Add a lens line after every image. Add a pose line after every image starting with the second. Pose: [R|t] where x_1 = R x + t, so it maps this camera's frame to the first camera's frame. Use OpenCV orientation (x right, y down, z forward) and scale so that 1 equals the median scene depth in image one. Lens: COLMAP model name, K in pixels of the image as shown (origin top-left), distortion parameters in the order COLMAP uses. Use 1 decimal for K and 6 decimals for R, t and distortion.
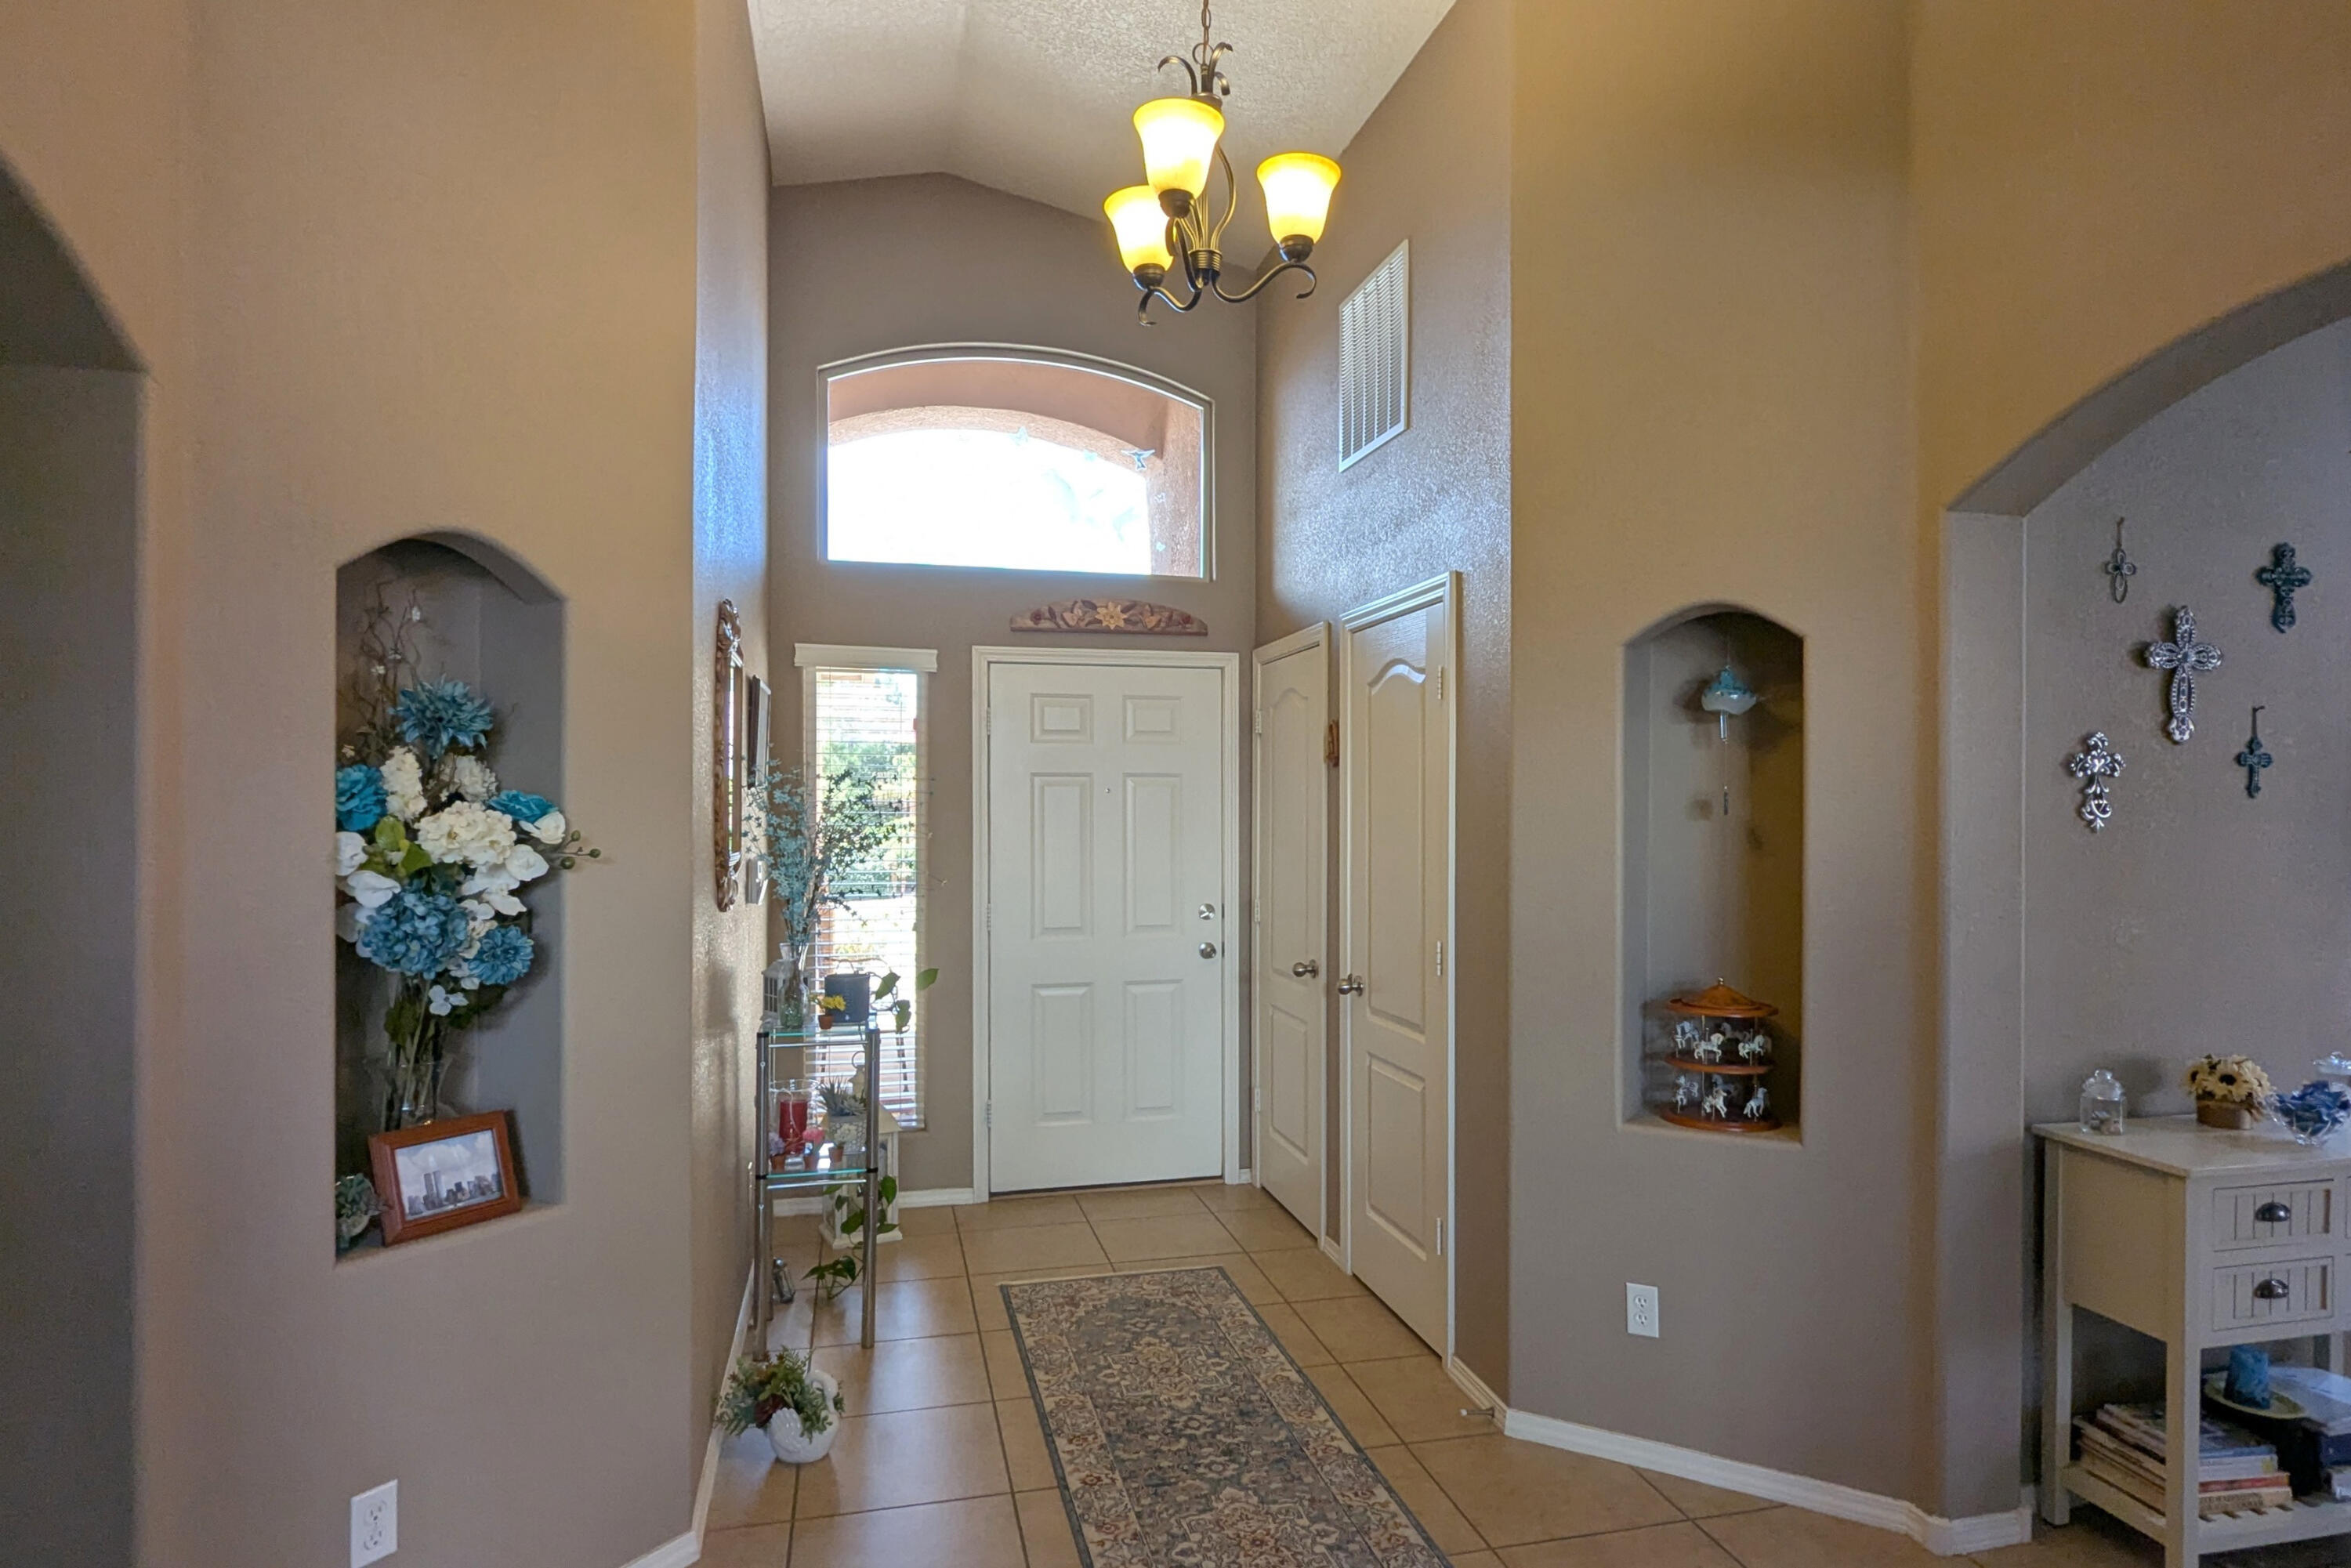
lens RADIAL K [[1235.7, 0, 1175.5], [0, 1235.7, 784.0], [0, 0, 1]] dist [-0.003805, -0.000673]
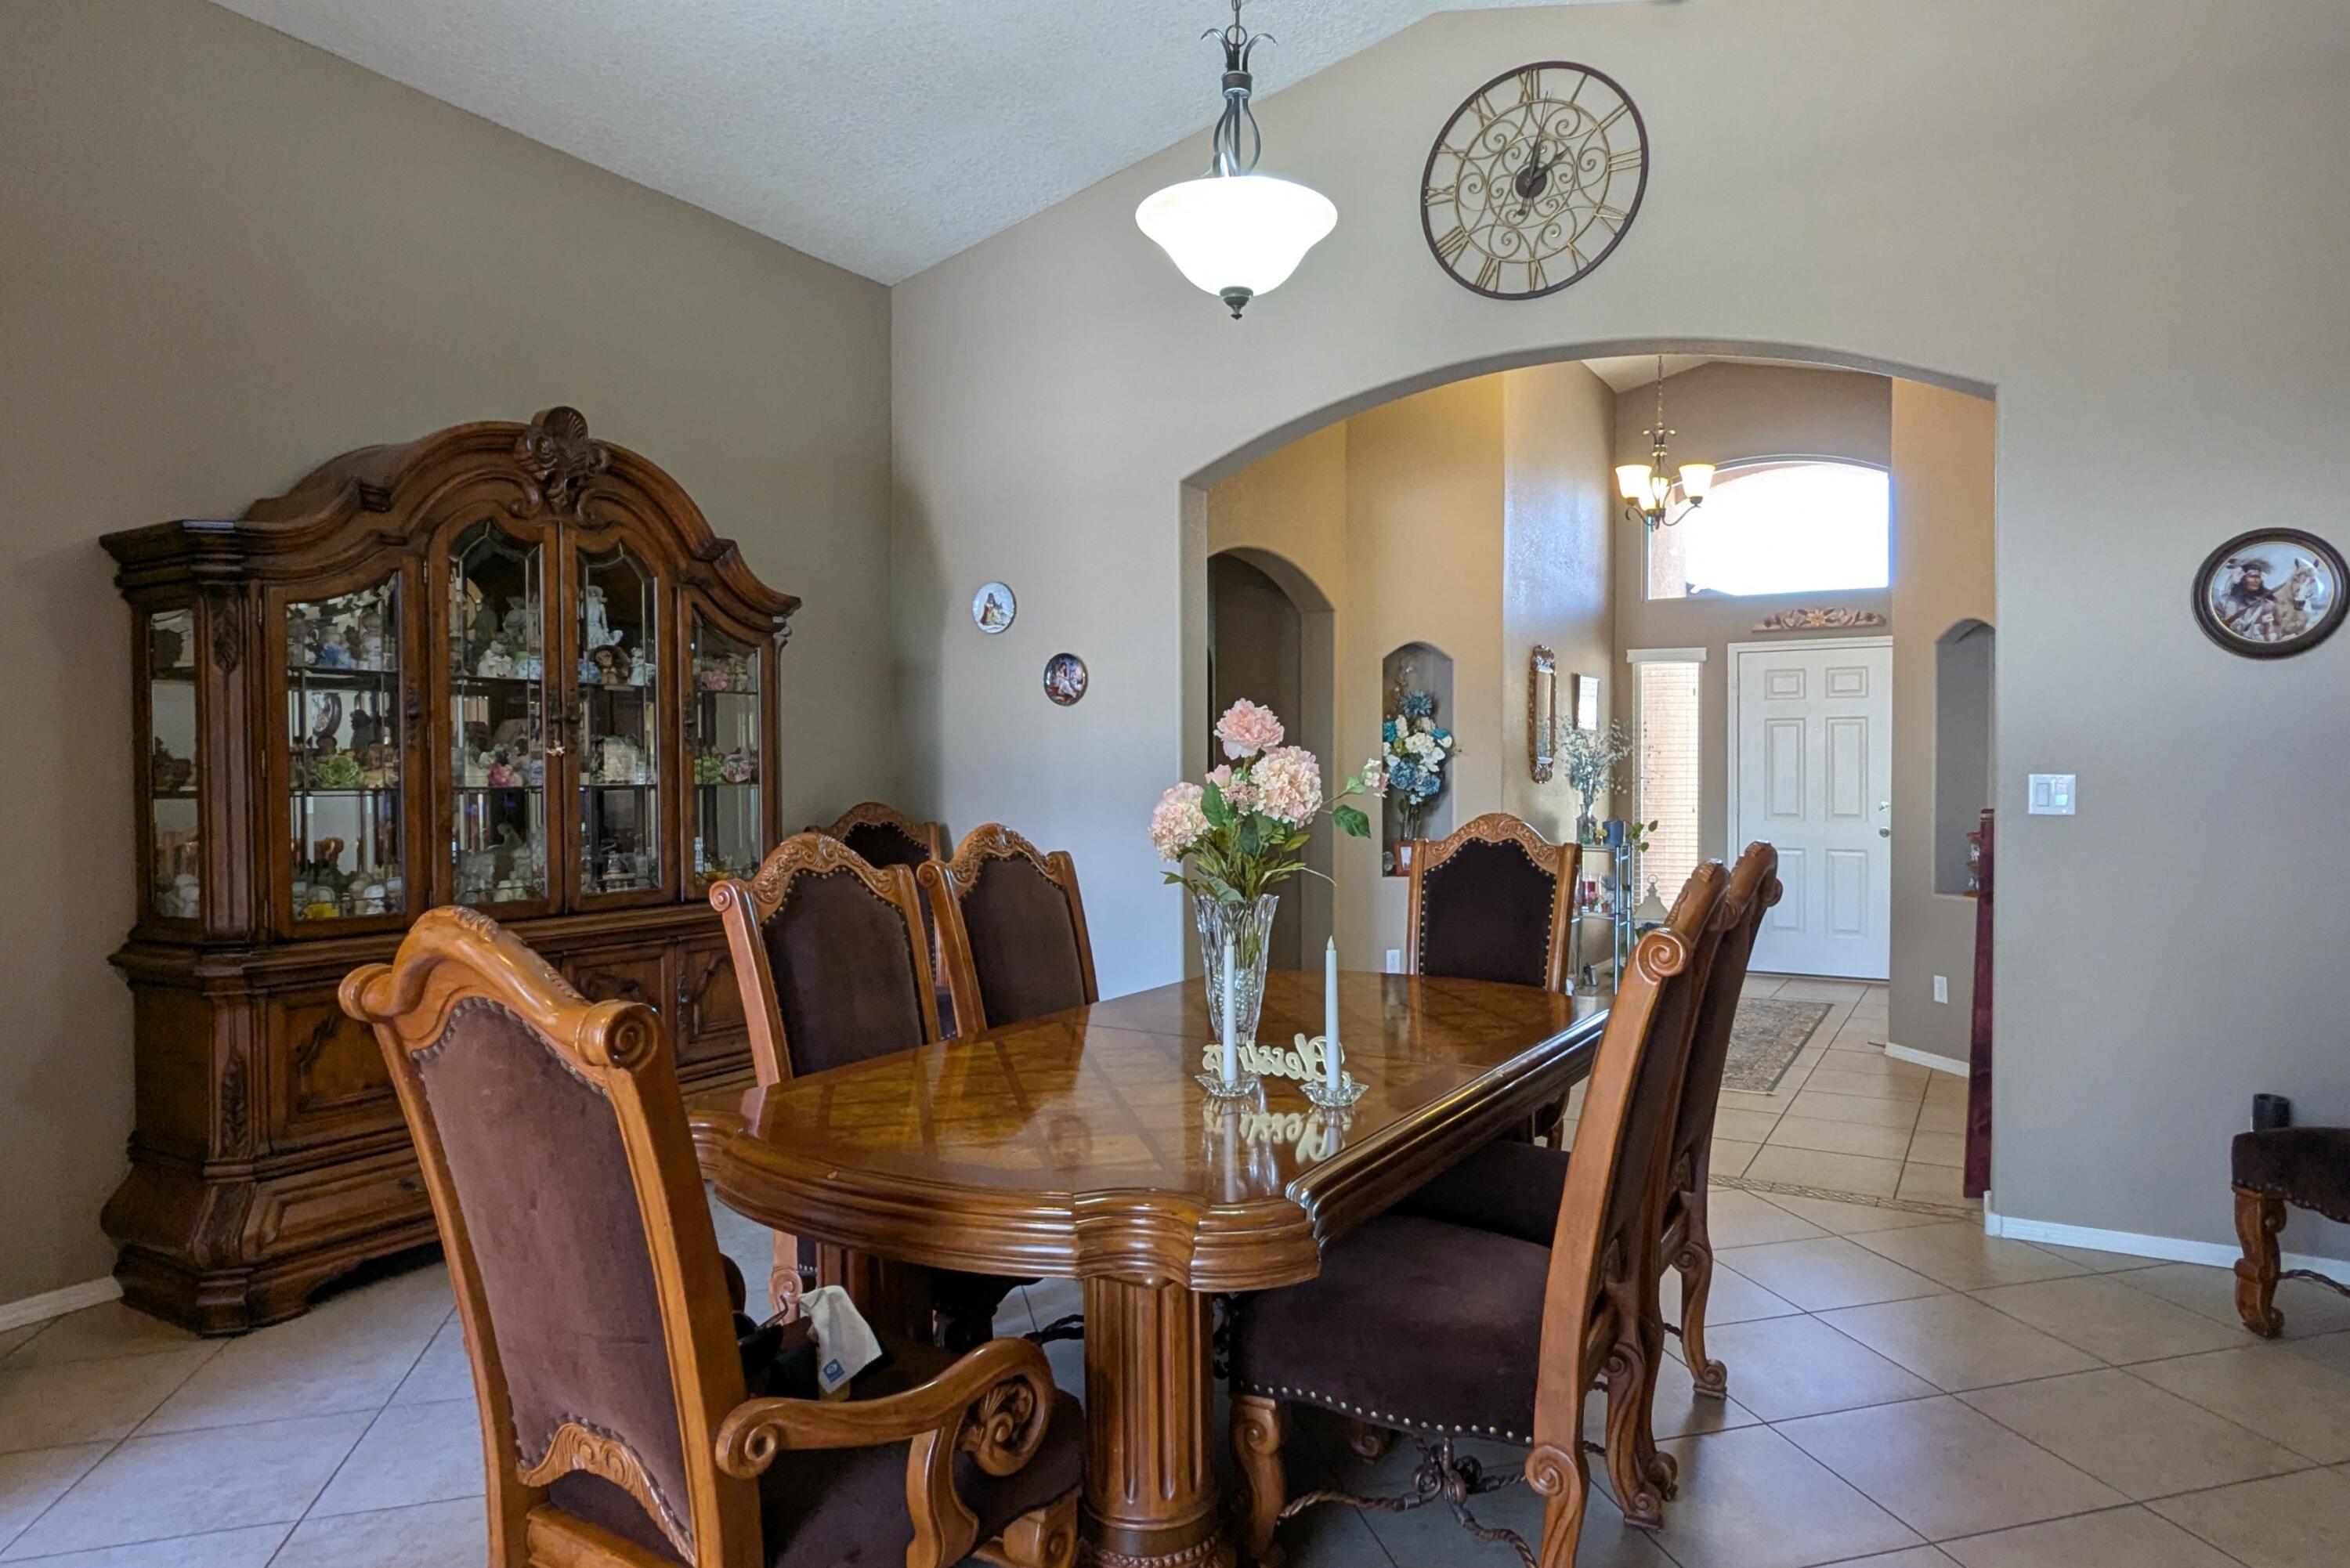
lens RADIAL K [[1329.0, 0, 1175.0], [0, 1329.0, 784.0], [0, 0, 1]] dist [0.000630, 0.000014]
pose [[0.681914, 0.008288, -0.731385, 1.308428], [0.009967, 0.999738, 0.020622, 0.063591], [0.731364, -0.021352, 0.681653, -1.548681]]
